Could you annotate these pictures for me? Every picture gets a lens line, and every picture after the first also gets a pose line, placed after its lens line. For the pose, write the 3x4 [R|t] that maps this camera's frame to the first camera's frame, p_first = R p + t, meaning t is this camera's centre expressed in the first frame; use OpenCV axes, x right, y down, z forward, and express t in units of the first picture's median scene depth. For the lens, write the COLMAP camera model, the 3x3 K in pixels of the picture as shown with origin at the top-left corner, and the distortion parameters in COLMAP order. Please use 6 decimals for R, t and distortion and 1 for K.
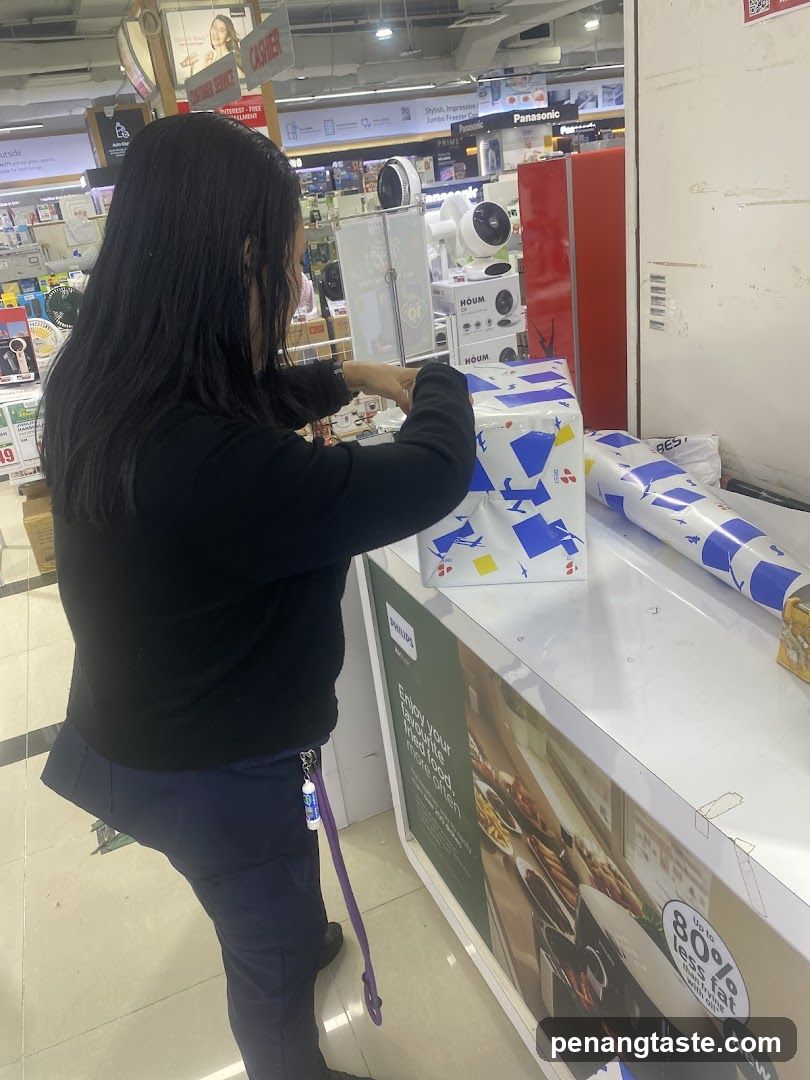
lens RADIAL K [[846.4, 0, 408.0], [0, 846.4, 543.5], [0, 0, 1]] dist [0.052364, -0.056943]
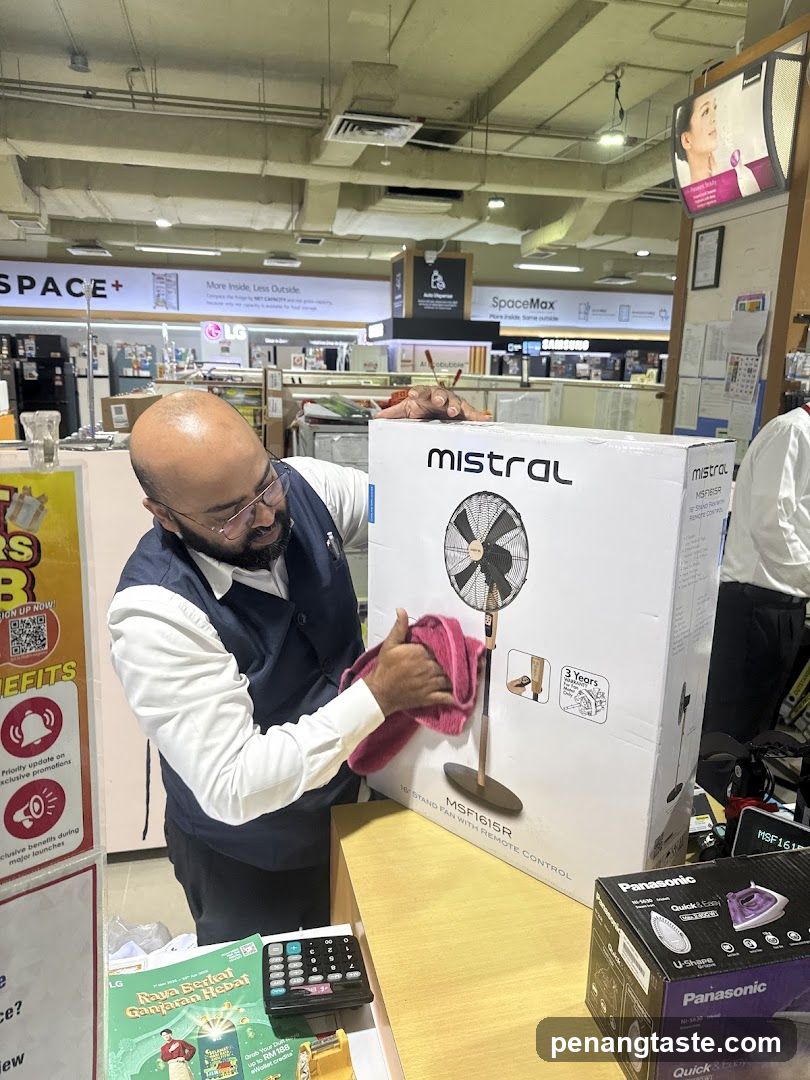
lens RADIAL K [[799.5, 0, 404.6], [0, 799.5, 553.3], [0, 0, 1]] dist [0.024211, -0.015603]
pose [[0.974875, 0.182234, -0.128100, -0.217127], [-0.200952, 0.967614, -0.152778, -0.098313], [0.096110, 0.174682, 0.979923, 0.276270]]
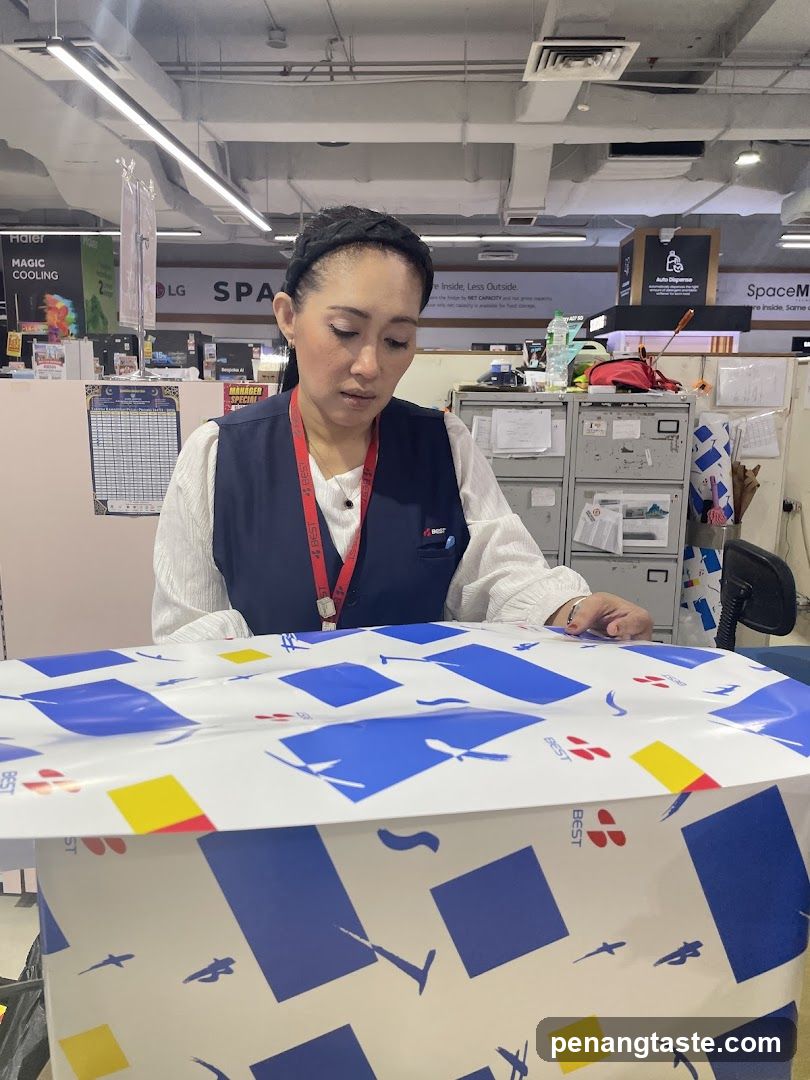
lens RADIAL K [[846.4, 0, 378.7], [0, 846.4, 551.3], [0, 0, 1]] dist [0.052364, -0.056943]
pose [[0.882015, 0.221825, -0.415744, -0.201761], [-0.293260, 0.948992, -0.115814, -0.096701], [0.368848, 0.224071, 0.902077, 0.317315]]
